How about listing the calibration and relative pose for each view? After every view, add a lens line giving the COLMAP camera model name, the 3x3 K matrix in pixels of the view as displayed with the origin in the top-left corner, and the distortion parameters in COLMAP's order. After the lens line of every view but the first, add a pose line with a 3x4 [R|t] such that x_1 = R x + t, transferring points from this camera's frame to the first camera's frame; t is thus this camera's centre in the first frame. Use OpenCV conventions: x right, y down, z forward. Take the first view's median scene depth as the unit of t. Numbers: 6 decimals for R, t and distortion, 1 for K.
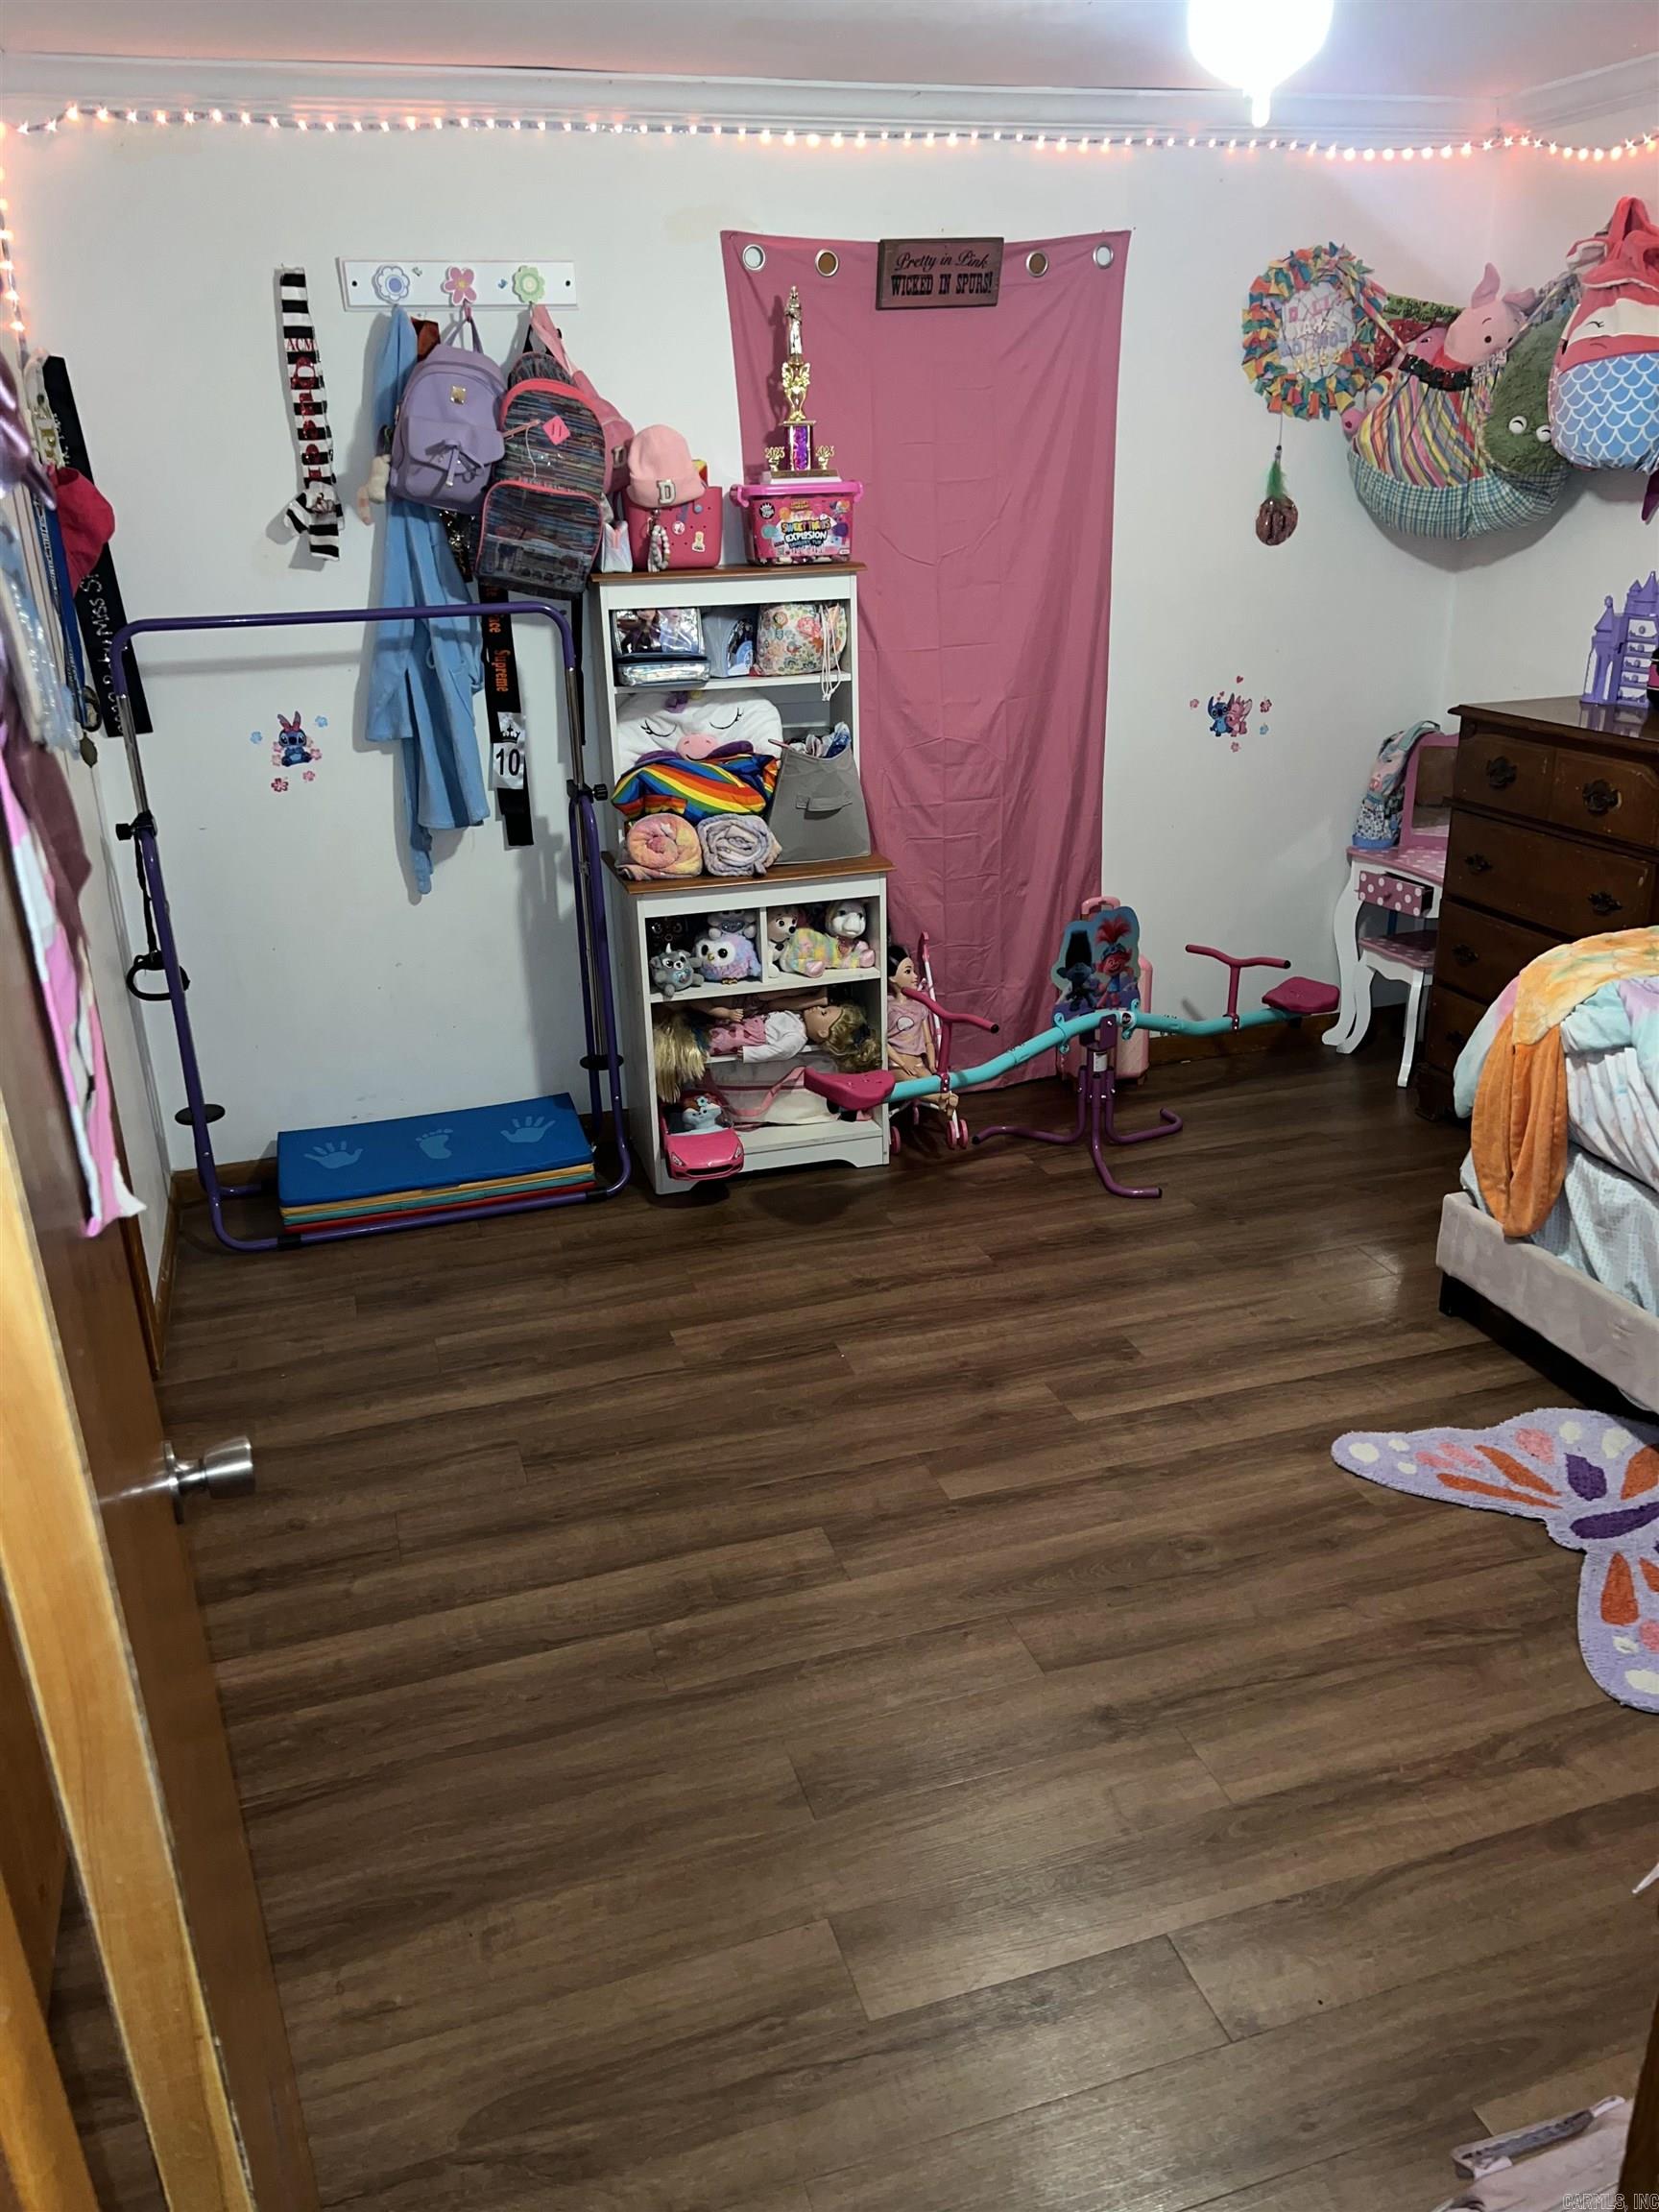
lens RADIAL K [[1646.5, 0, 827.3], [0, 1646.5, 1110.0], [0, 0, 1]] dist [0.063550, -0.073357]
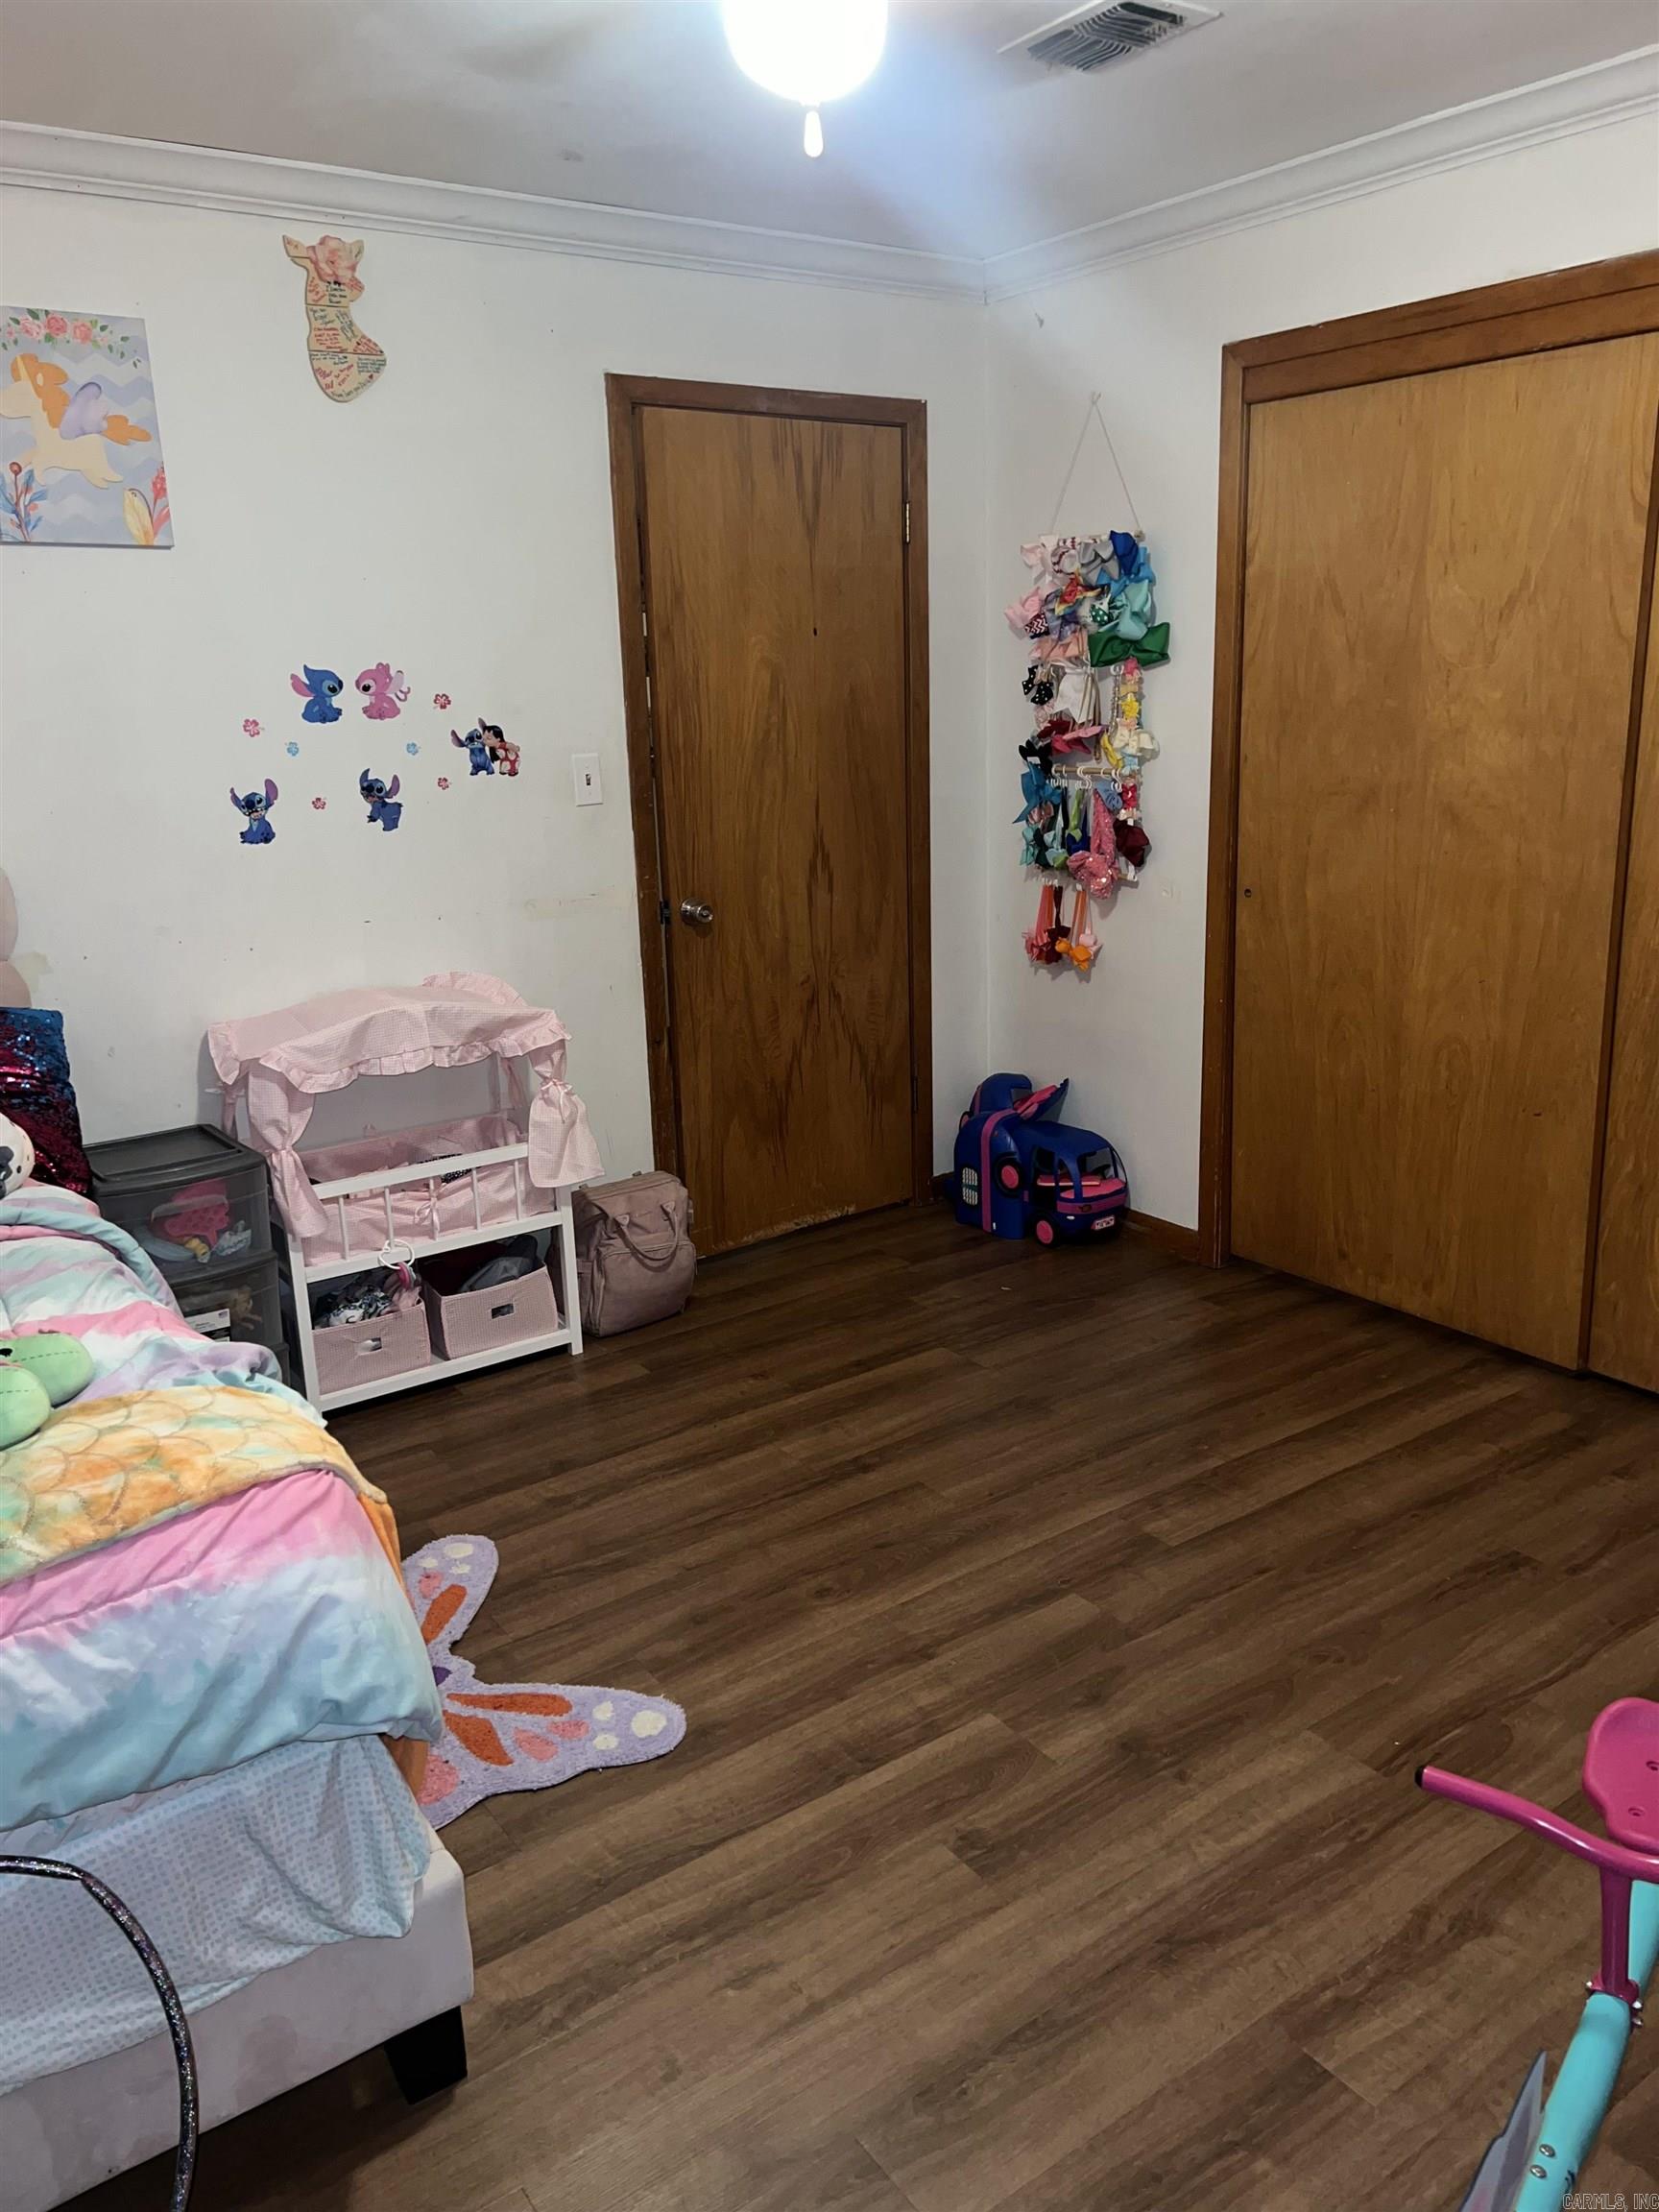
lens RADIAL K [[1646.5, 0, 826.3], [0, 1646.5, 1103.9], [0, 0, 1]] dist [0.063550, -0.073357]
pose [[-0.950236, 0.144095, -0.276204, 0.435956], [-0.050162, 0.804261, 0.592155, -0.556179], [0.307467, 0.576542, -0.757010, 1.518433]]
